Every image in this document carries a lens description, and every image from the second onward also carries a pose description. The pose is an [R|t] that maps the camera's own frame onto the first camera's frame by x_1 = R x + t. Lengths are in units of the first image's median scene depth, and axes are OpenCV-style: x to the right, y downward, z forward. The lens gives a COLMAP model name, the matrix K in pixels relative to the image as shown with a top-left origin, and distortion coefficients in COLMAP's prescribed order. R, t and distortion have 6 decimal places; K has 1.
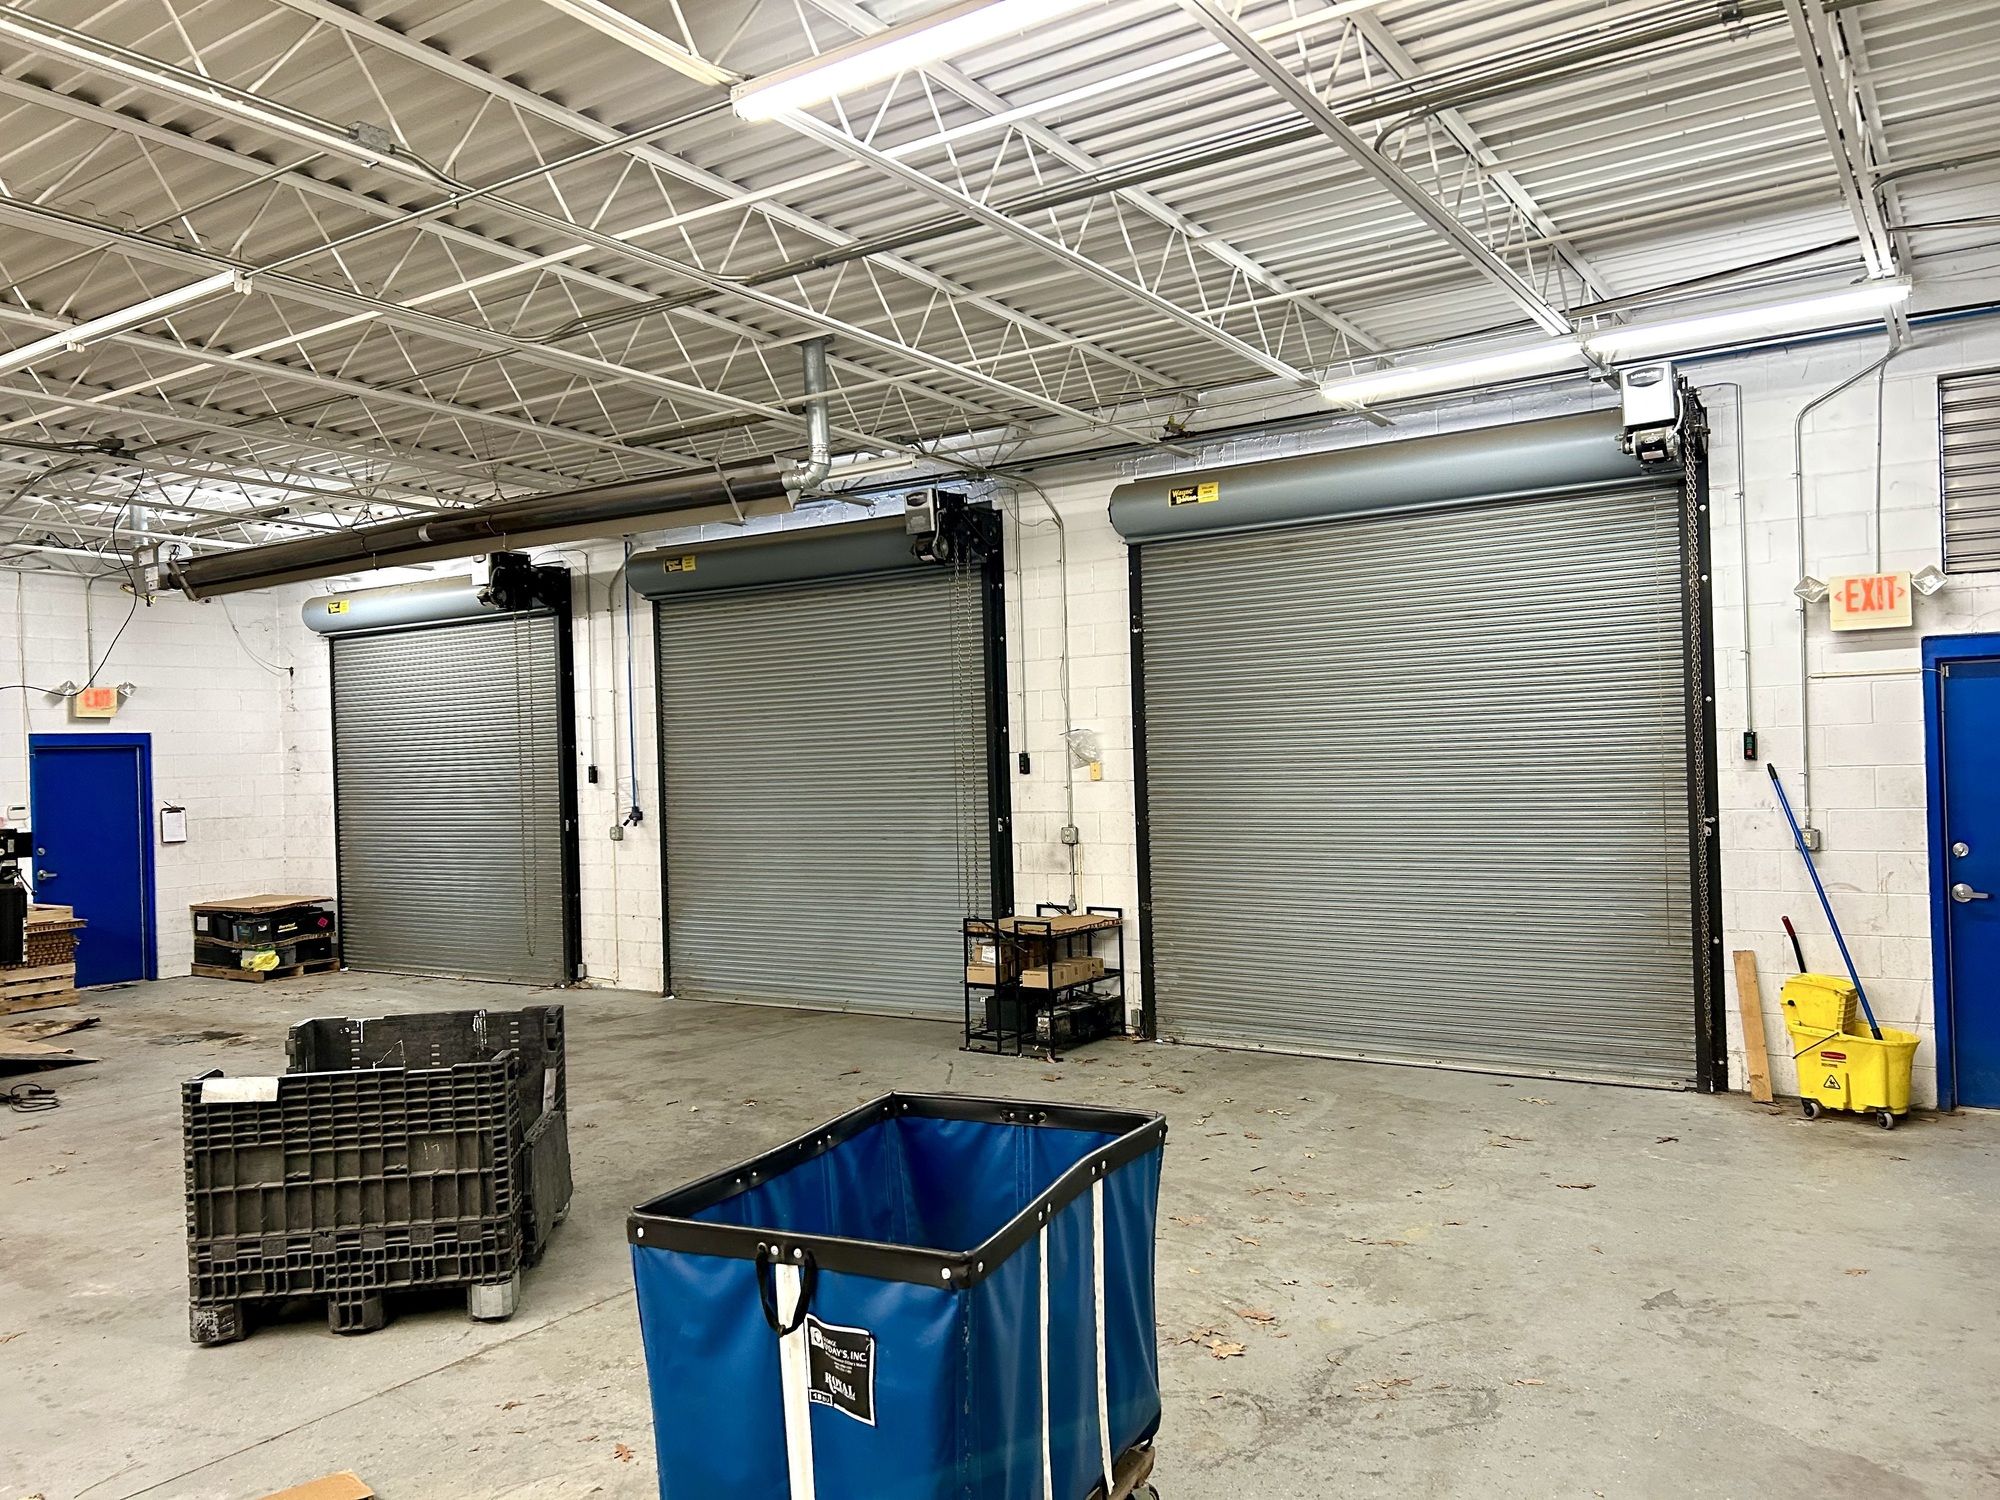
lens RADIAL K [[1504.2, 0, 999.1], [0, 1504.2, 749.1], [0, 0, 1]] dist [0.052766, -0.051081]
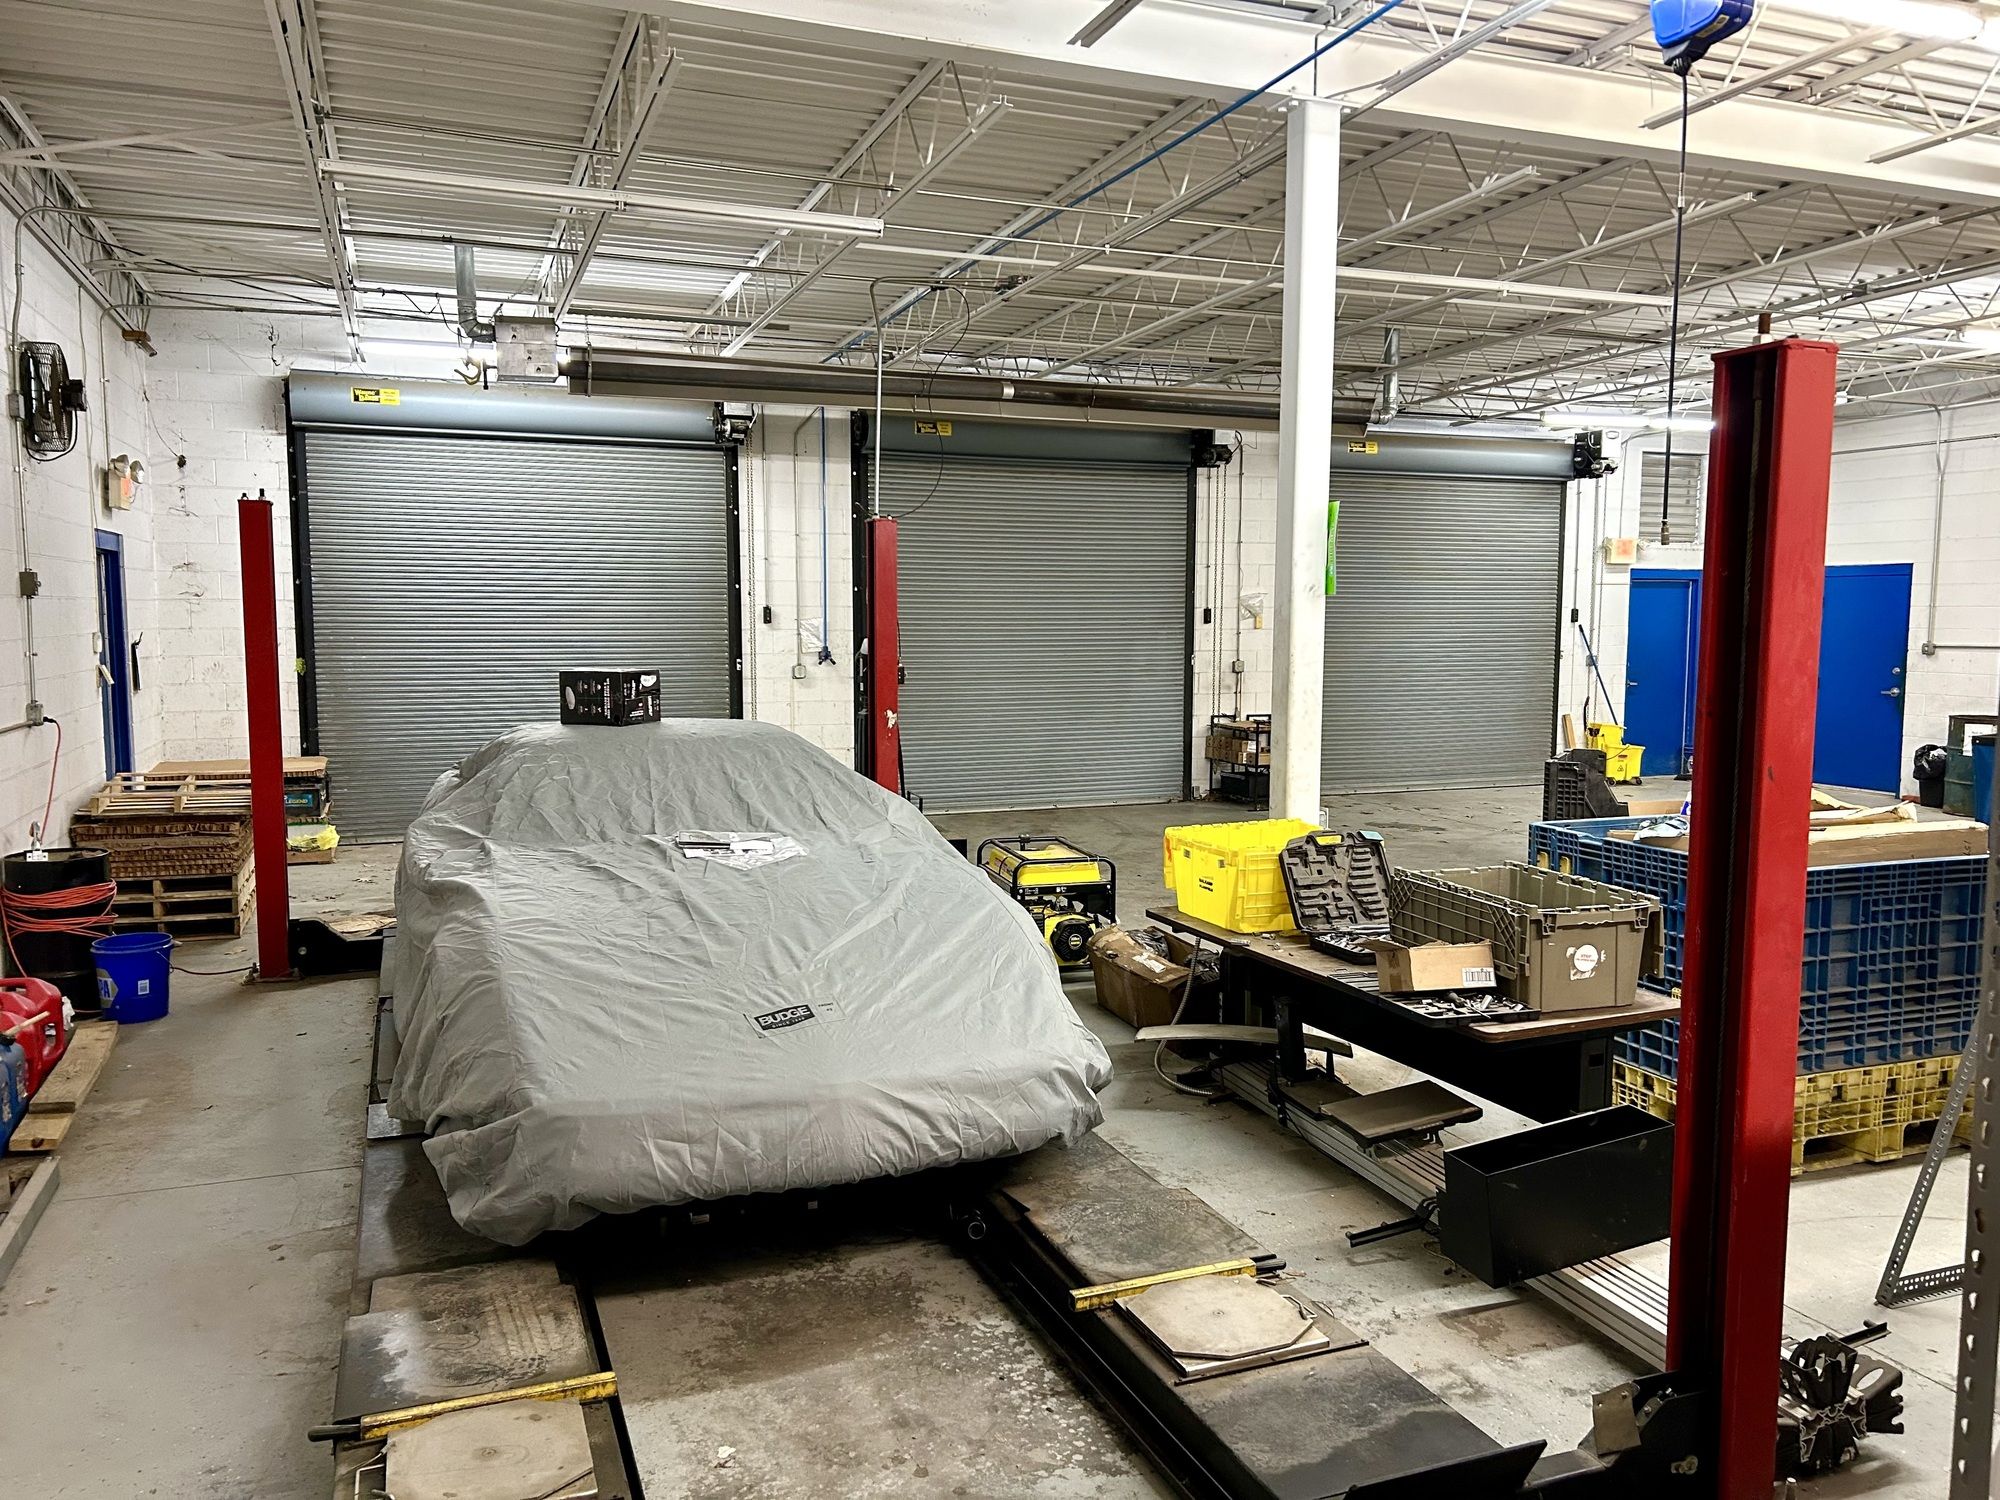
lens RADIAL K [[1504.2, 0, 1006.4], [0, 1504.2, 752.2], [0, 0, 1]] dist [0.052766, -0.051081]
pose [[0.565994, -0.052763, 0.822719, -1.257209], [-0.027764, 0.996164, 0.082987, 0.024863], [-0.823942, -0.069812, 0.562357, 0.355386]]
